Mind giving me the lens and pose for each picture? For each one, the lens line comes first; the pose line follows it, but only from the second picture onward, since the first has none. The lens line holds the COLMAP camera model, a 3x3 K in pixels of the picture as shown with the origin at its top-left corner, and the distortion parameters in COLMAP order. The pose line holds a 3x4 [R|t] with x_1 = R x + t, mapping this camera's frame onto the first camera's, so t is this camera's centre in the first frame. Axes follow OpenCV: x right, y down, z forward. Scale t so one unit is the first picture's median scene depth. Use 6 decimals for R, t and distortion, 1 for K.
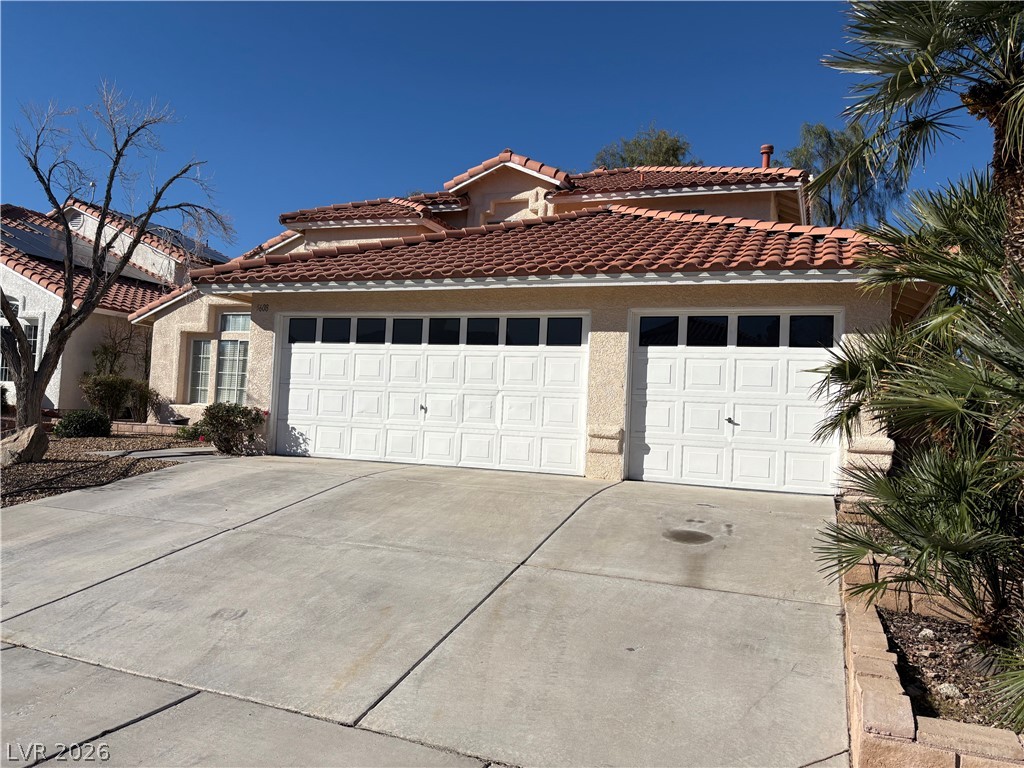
lens RADIAL K [[773.5, 0, 512.0], [0, 773.5, 384.0], [0, 0, 1]] dist [0.049579, -0.071453]
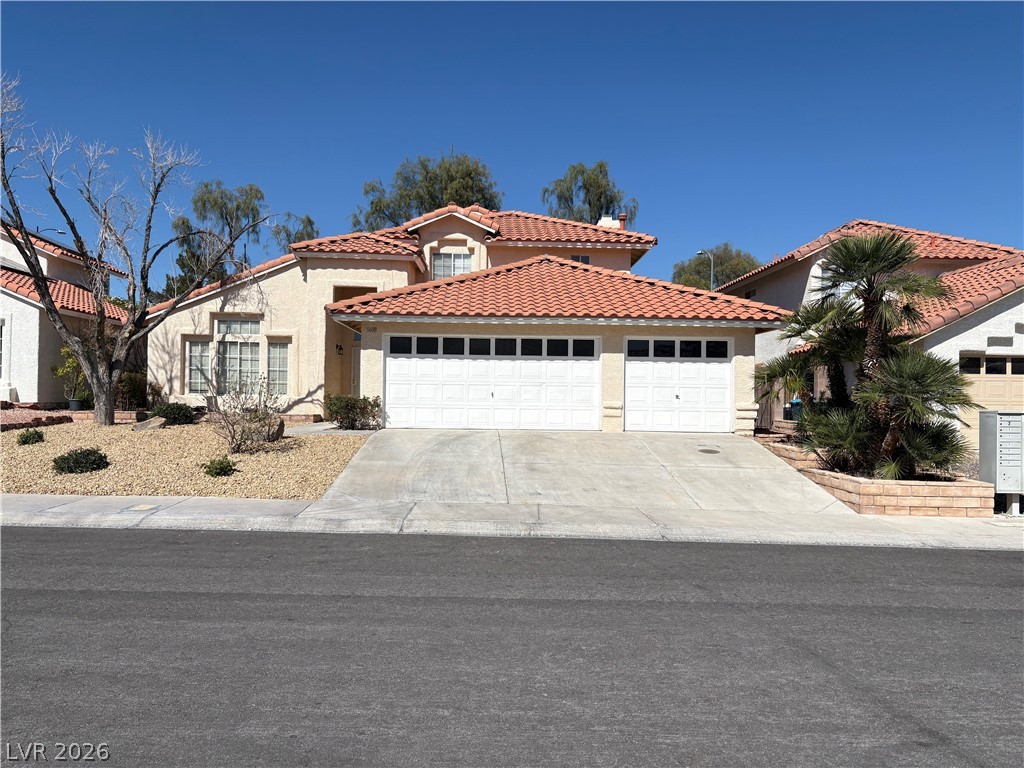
lens RADIAL K [[773.5, 0, 512.0], [0, 773.5, 384.0], [0, 0, 1]] dist [0.049579, -0.071453]
pose [[0.928540, -0.025881, 0.370330, -0.685367], [0.012276, 0.999162, 0.039049, -0.054005], [-0.371030, -0.031713, 0.928079, -0.519850]]
